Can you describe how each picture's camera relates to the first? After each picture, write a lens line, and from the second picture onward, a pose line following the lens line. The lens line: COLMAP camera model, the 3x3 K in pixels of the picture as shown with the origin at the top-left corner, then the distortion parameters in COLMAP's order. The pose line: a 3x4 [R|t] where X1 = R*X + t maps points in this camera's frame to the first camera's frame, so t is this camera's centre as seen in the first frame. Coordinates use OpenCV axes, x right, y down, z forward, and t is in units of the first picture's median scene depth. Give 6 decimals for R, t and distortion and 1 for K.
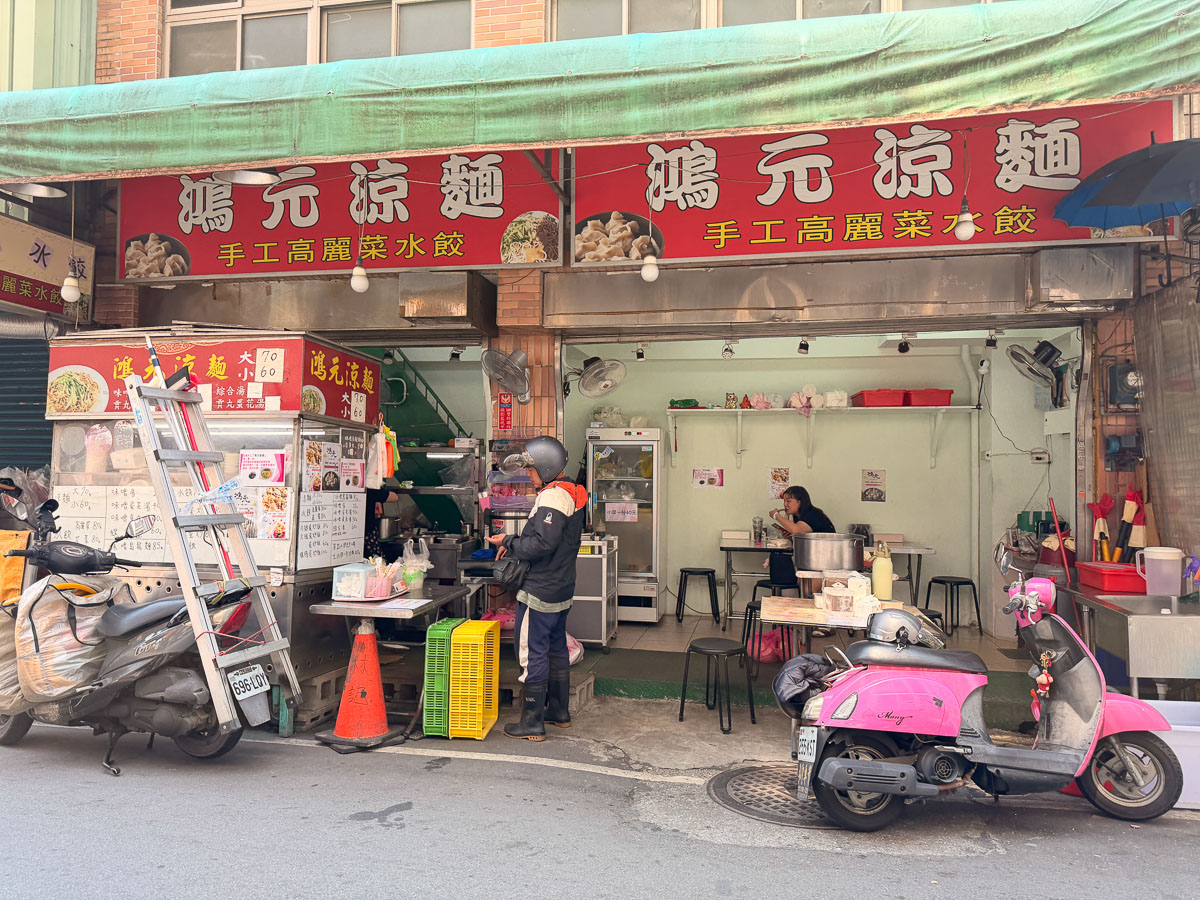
lens RADIAL K [[854.6, 0, 565.7], [0, 854.6, 452.8], [0, 0, 1]] dist [0.006233, 0.001401]
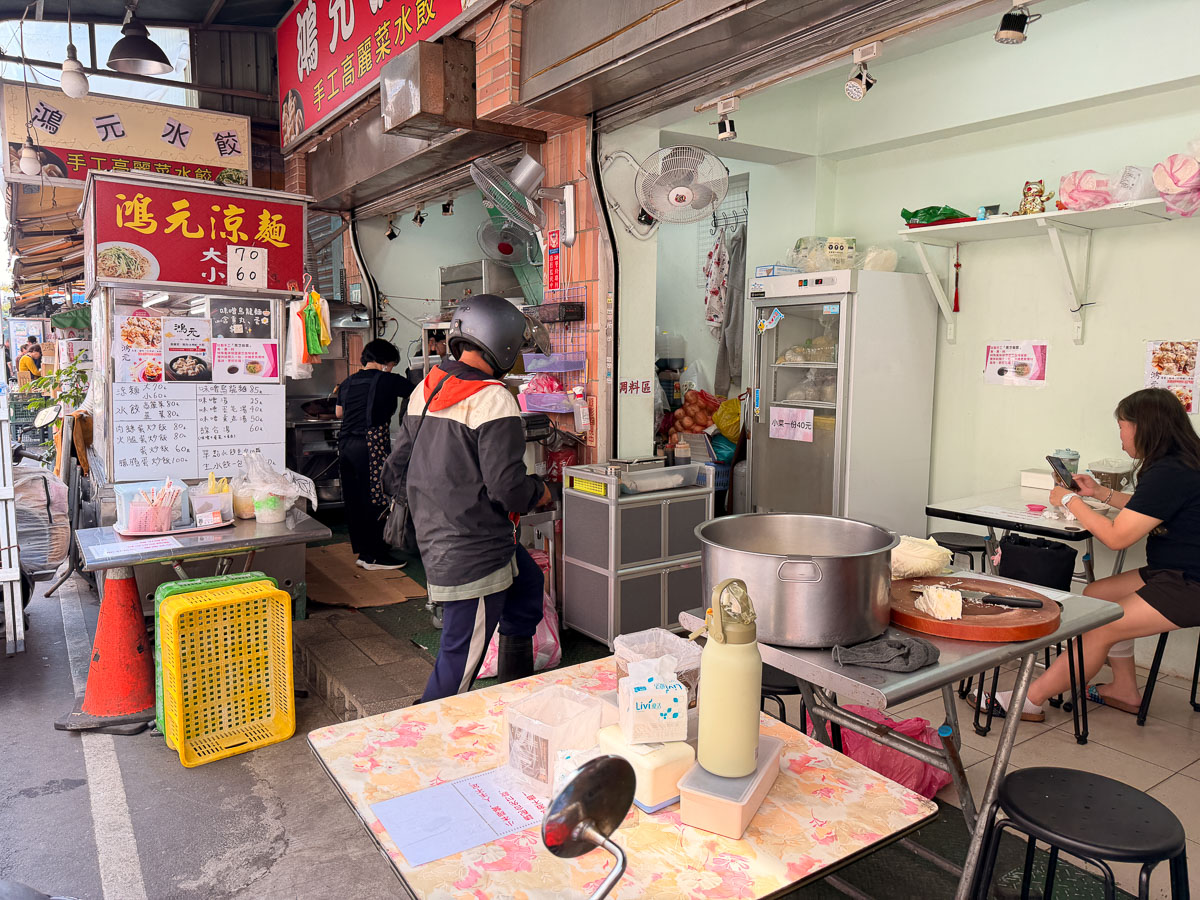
lens RADIAL K [[845.2, 0, 602.9], [0, 845.2, 437.2], [0, 0, 1]] dist [0.002900, -0.002383]
pose [[0.716461, 0.066363, -0.694463, 0.499087], [0.021744, 0.992857, 0.117311, 0.013159], [0.697288, -0.099149, 0.709901, 0.695580]]
